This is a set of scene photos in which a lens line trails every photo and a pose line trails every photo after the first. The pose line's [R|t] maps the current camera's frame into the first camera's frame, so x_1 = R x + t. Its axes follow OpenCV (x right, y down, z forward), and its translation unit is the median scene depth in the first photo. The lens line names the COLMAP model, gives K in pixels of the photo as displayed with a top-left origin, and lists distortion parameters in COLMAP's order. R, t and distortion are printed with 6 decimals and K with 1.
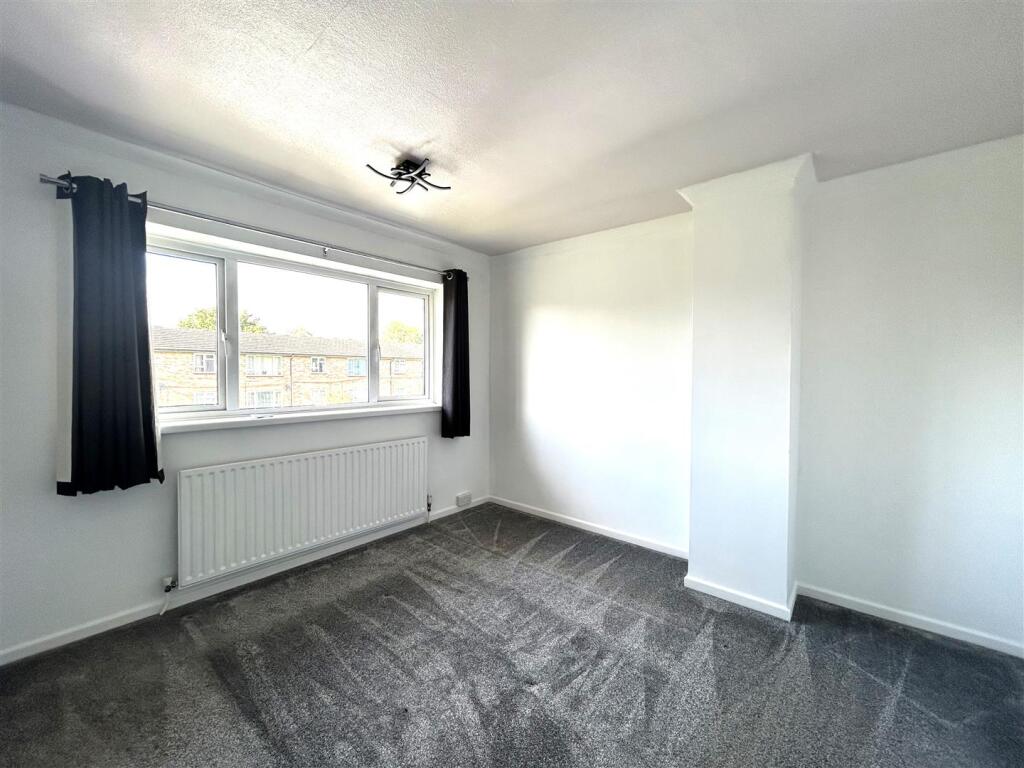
lens RADIAL K [[420.0, 0, 512.0], [0, 420.0, 384.0], [0, 0, 1]] dist [0.000059, 0.000031]
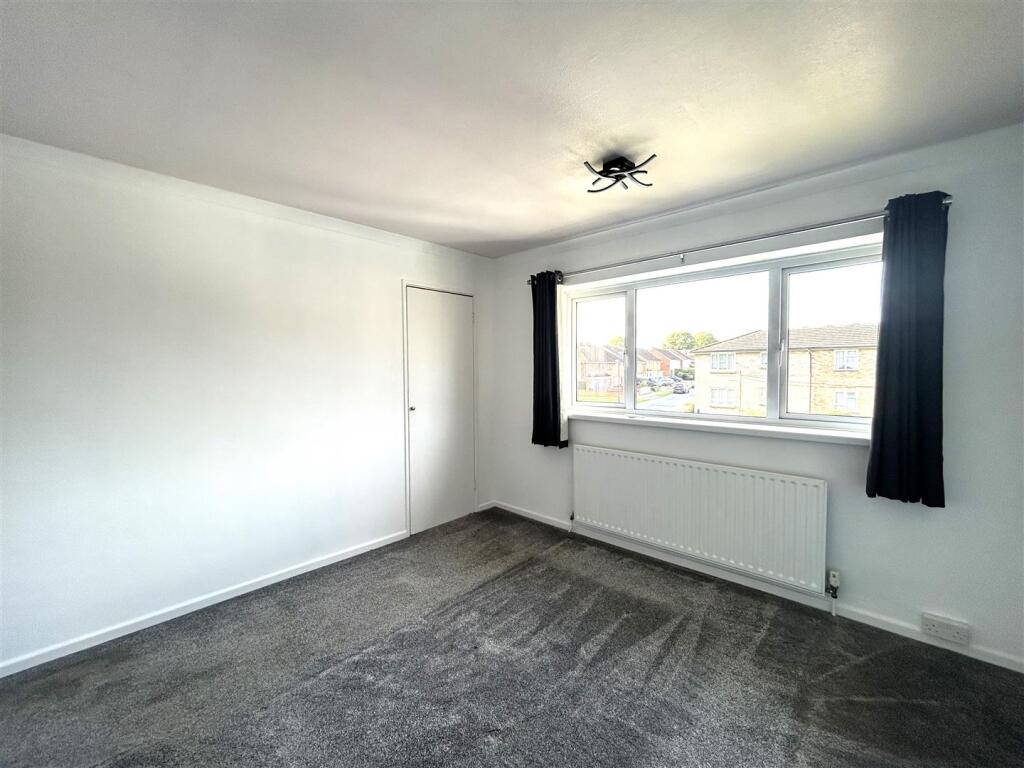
lens RADIAL K [[405.1, 0, 509.8], [0, 405.1, 387.8], [0, 0, 1]] dist [-0.000532, 0.000208]
pose [[-0.037527, 0.027252, -0.998924, 0.633038], [-0.033806, 0.999021, 0.028525, -0.028003], [0.998724, 0.034840, -0.036569, 0.758303]]
